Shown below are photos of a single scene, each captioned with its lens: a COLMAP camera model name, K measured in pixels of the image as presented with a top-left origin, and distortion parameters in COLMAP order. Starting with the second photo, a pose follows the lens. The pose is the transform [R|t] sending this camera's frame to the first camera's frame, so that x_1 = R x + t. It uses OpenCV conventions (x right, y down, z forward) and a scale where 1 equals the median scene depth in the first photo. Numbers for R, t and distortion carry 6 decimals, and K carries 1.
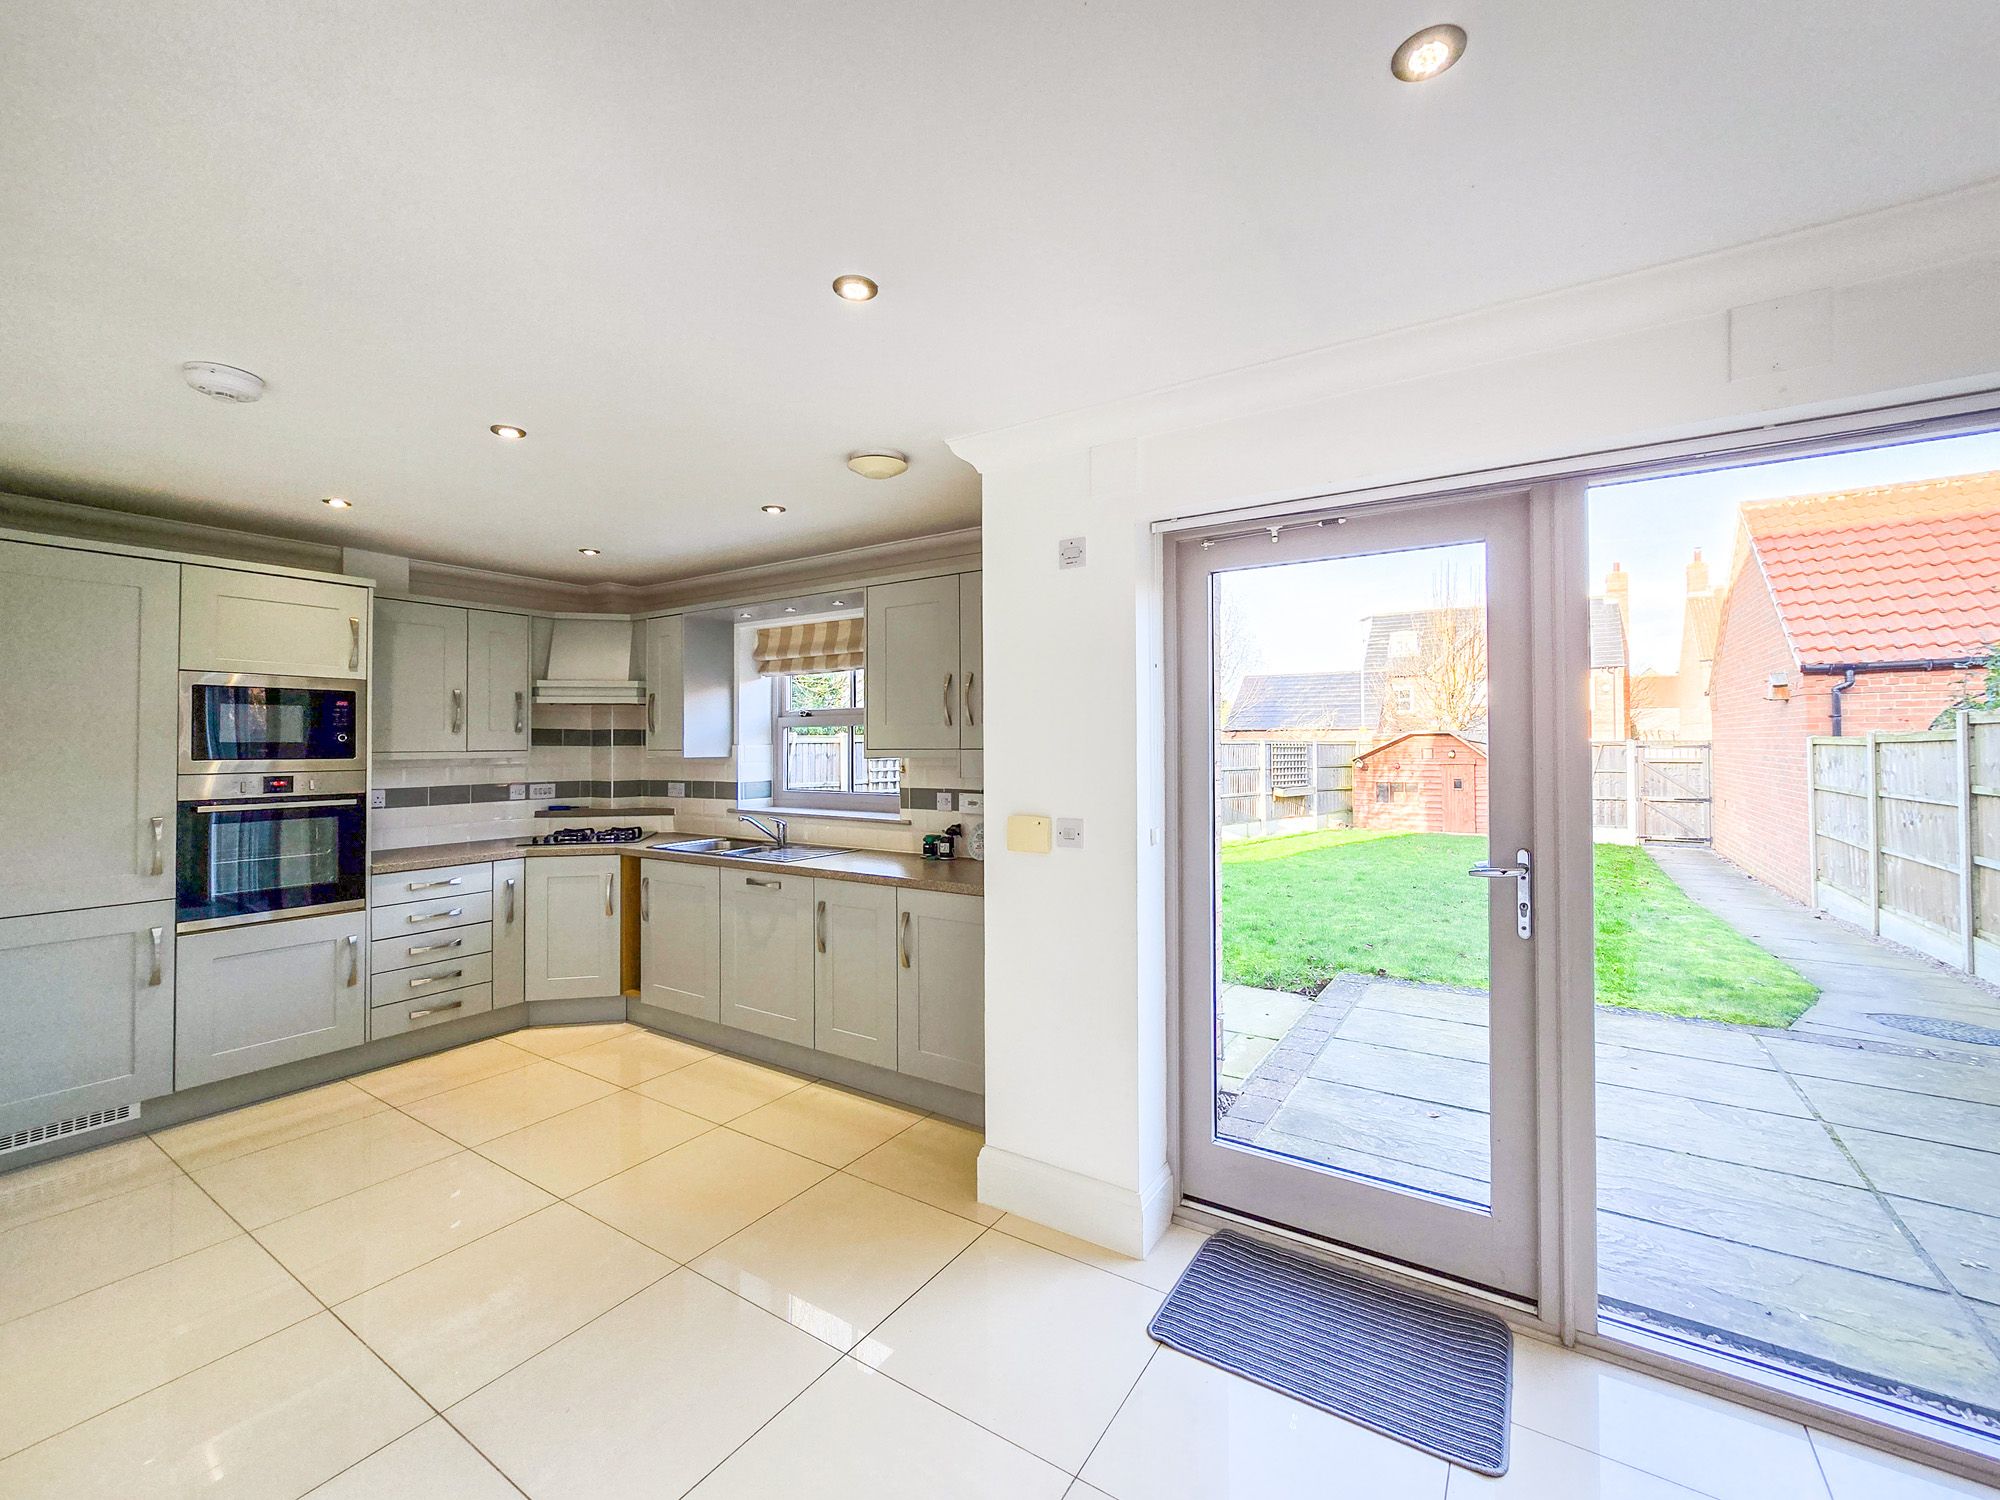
lens RADIAL K [[832.7, 0, 1002.7], [0, 832.7, 731.5], [0, 0, 1]] dist [-0.002422, -0.000059]
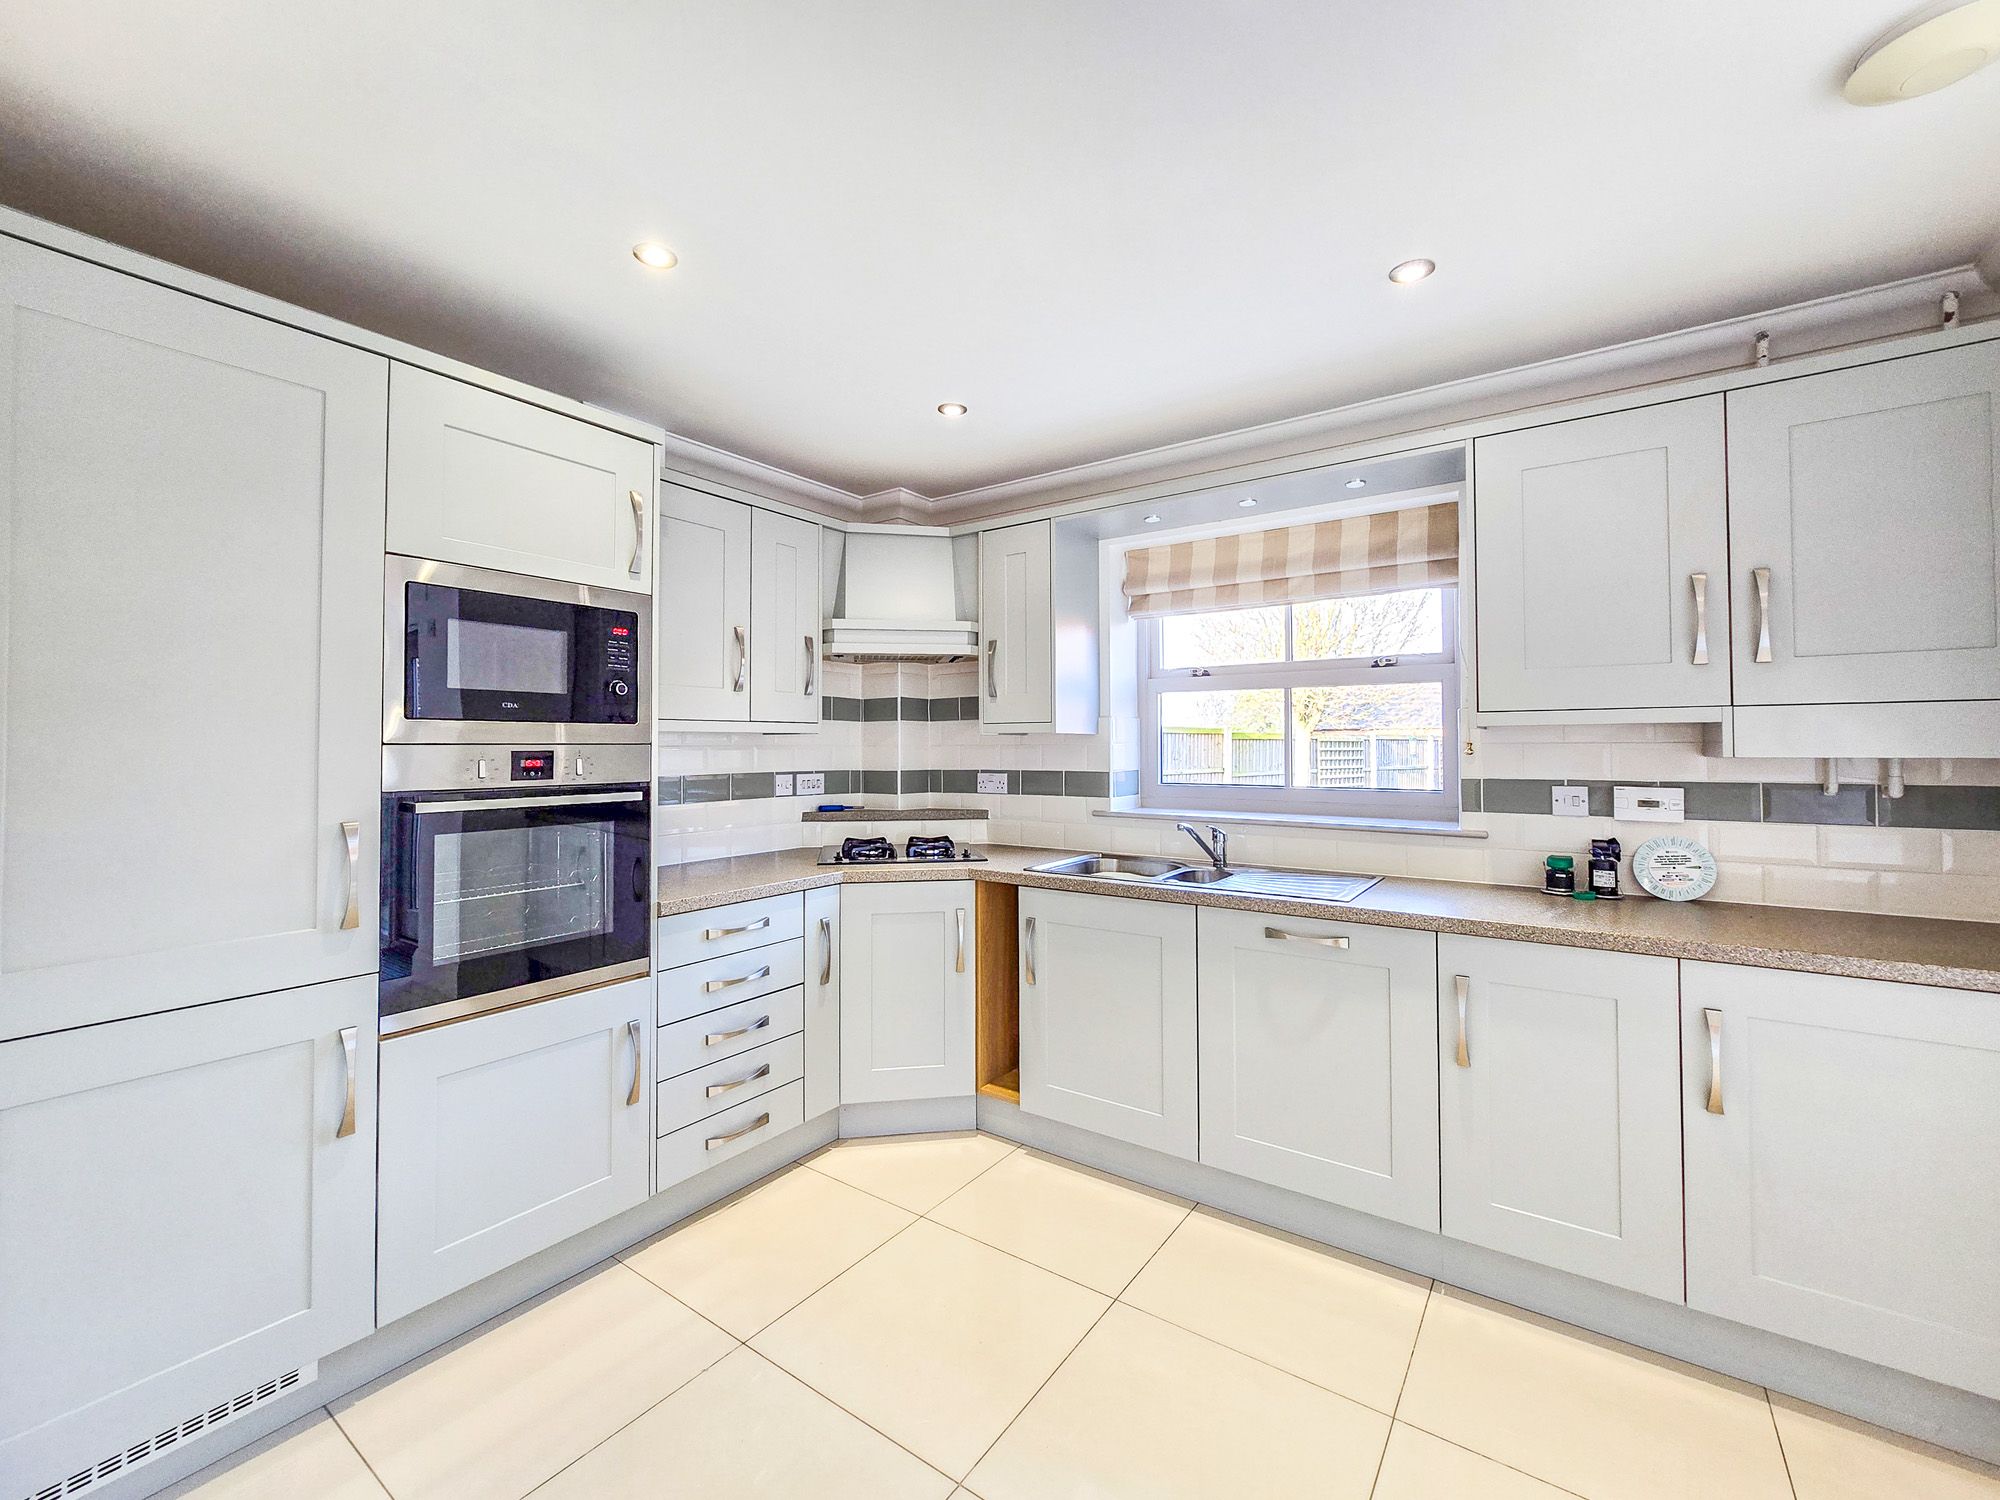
lens RADIAL K [[832.7, 0, 996.6], [0, 832.7, 730.3], [0, 0, 1]] dist [-0.002422, -0.000059]
pose [[0.999328, 0.002285, -0.036571, -0.447376], [-0.002441, 0.999988, -0.004205, 0.034910], [0.036561, 0.004292, 0.999322, 0.367851]]
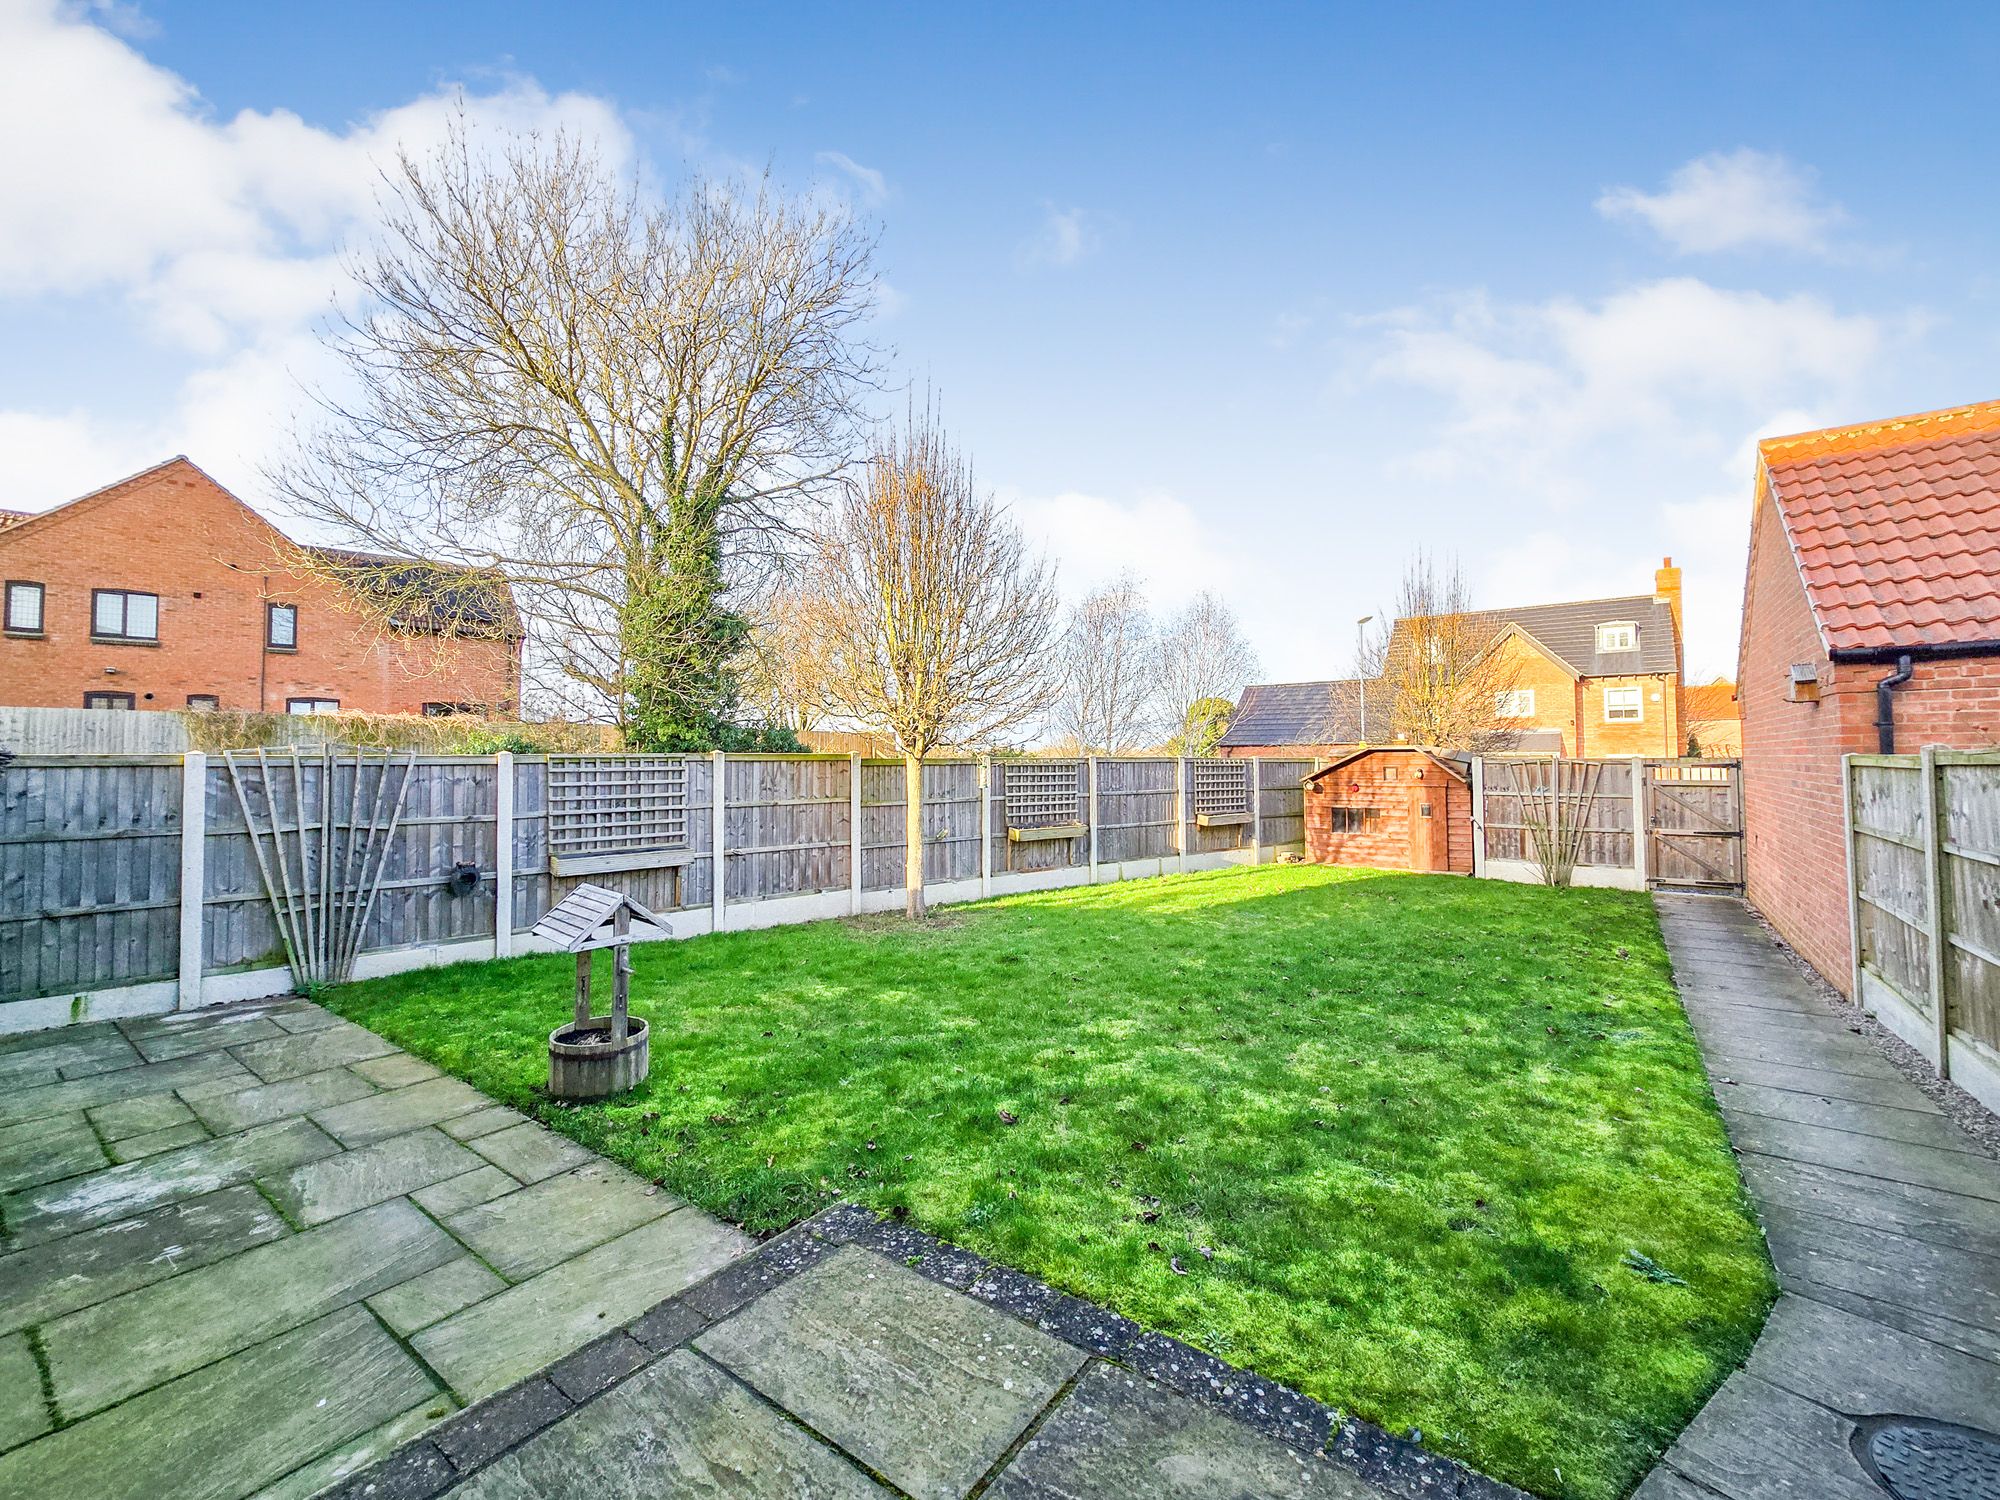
lens RADIAL K [[832.7, 0, 1002.2], [0, 832.7, 731.8], [0, 0, 1]] dist [-0.002422, -0.000059]
pose [[0.998197, -0.002277, -0.059978, 0.708946], [0.001233, 0.999847, -0.017431, -0.002912], [0.060008, 0.017325, 0.998048, 0.612576]]
